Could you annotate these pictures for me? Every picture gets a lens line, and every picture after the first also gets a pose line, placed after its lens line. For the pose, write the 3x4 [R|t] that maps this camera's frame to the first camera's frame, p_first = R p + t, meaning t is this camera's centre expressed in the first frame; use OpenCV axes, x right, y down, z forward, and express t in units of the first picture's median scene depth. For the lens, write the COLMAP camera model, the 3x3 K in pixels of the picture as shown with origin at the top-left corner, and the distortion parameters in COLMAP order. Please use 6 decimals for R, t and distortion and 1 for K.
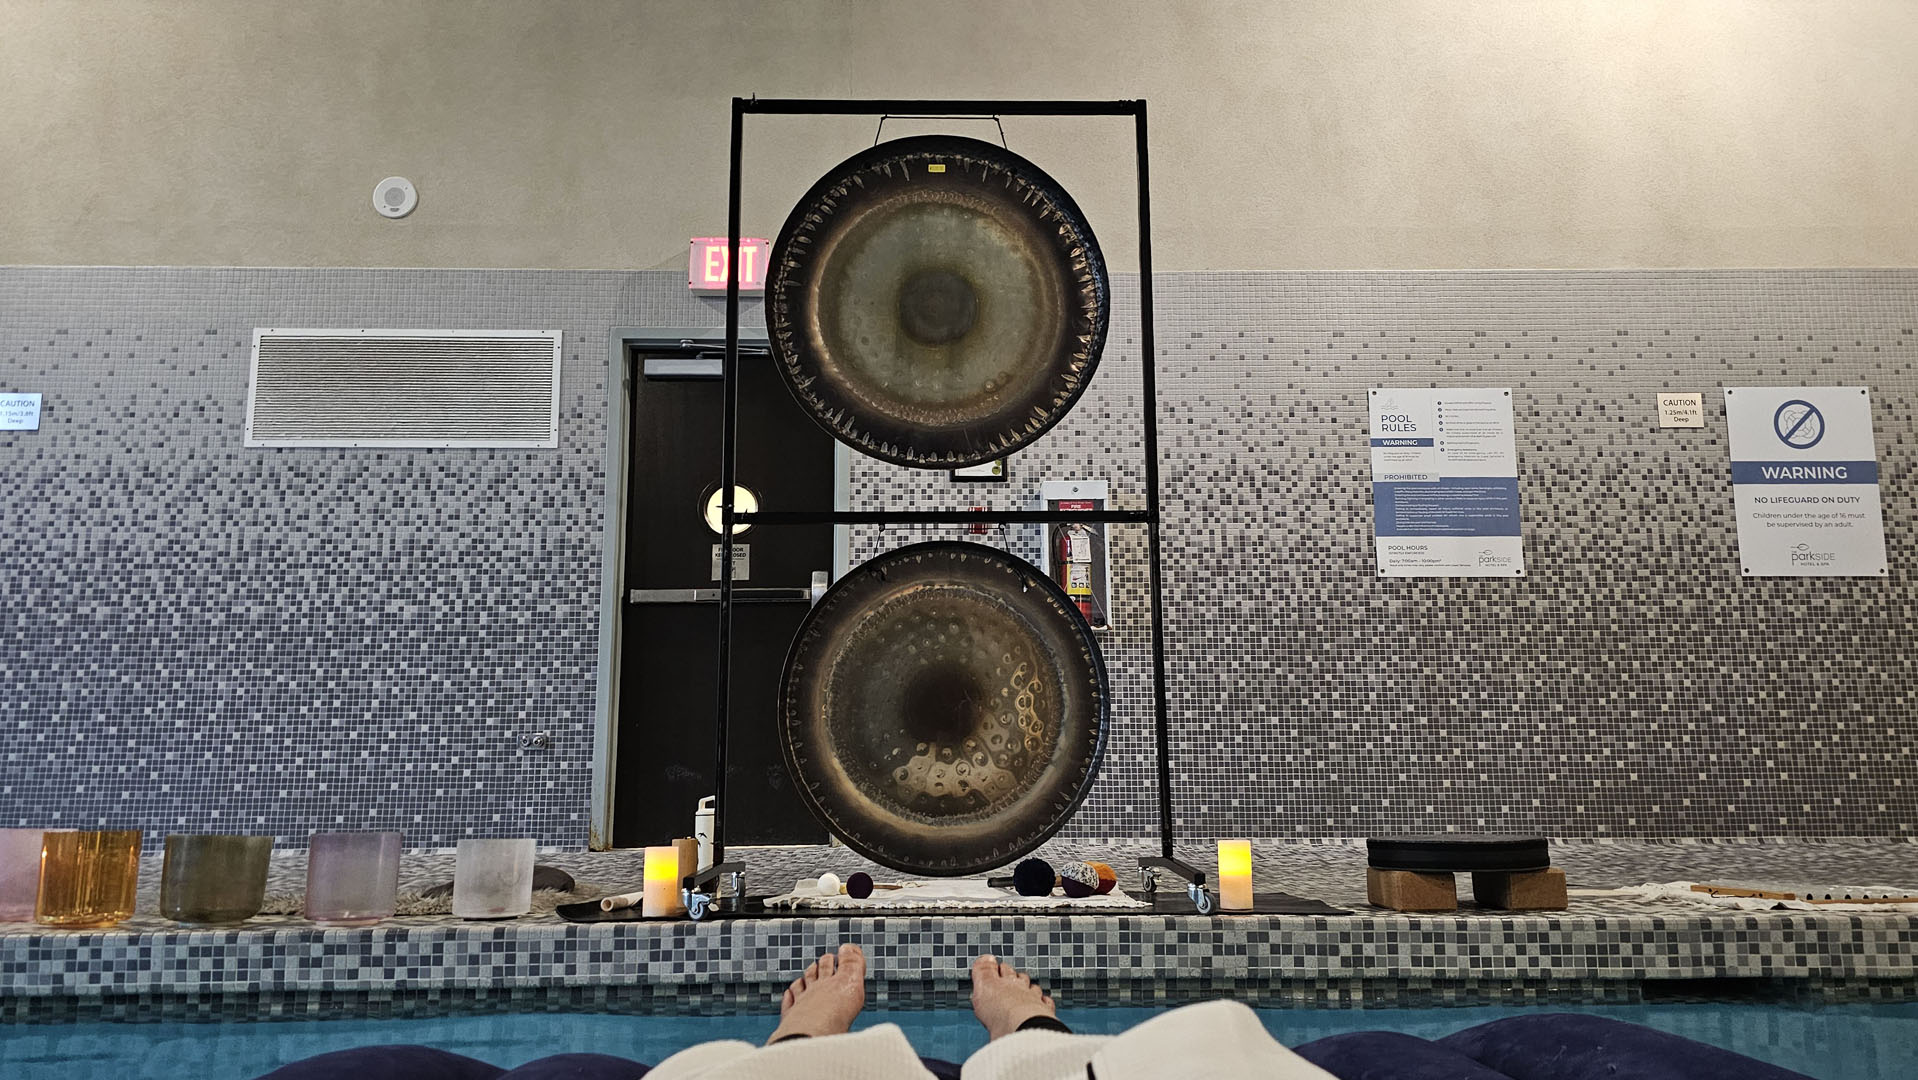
lens RADIAL K [[1334.3, 0, 961.8], [0, 1334.3, 538.7], [0, 0, 1]] dist [0.046971, -0.011280]
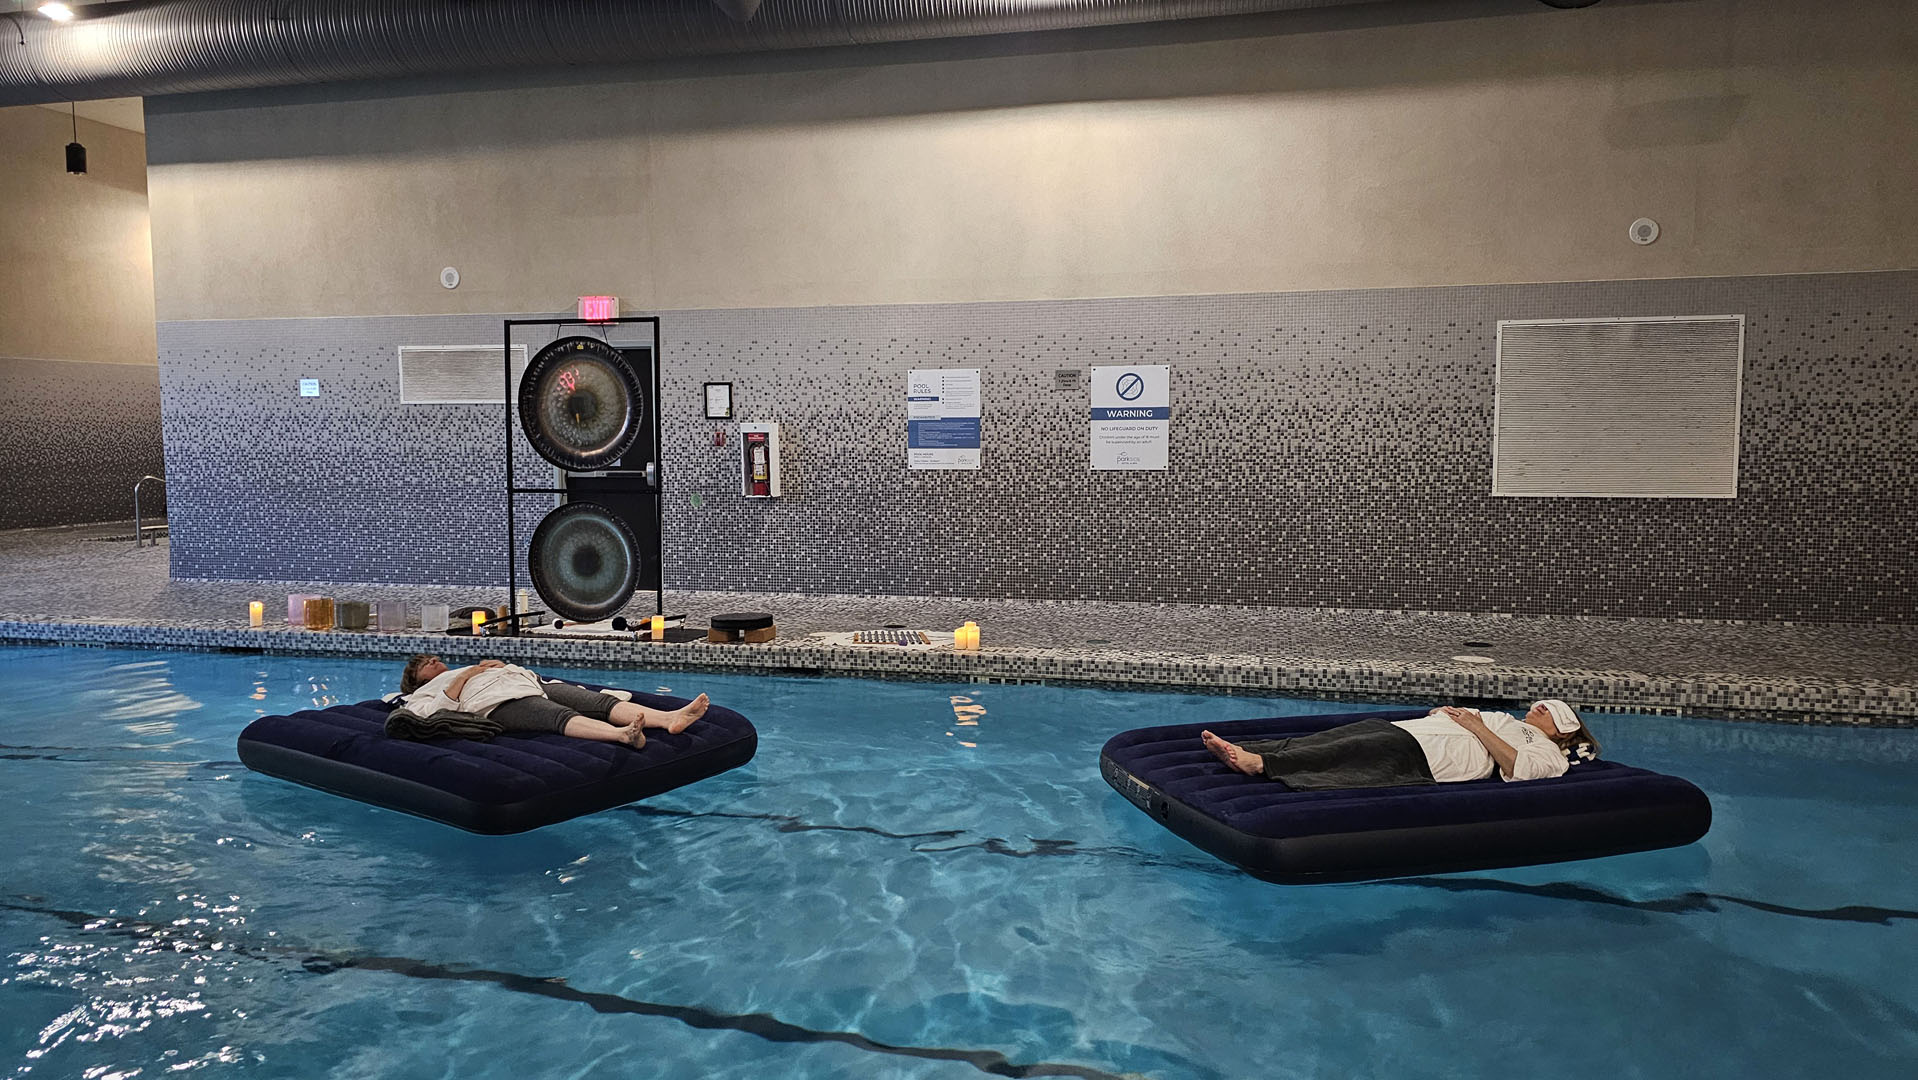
lens RADIAL K [[1334.3, 0, 953.6], [0, 1334.3, 543.8], [0, 0, 1]] dist [0.046971, -0.011280]
pose [[0.967009, 0.022646, -0.253734, 0.867974], [0.040919, 0.969298, 0.242459, -0.335145], [0.251434, -0.244843, 0.936393, -0.838020]]
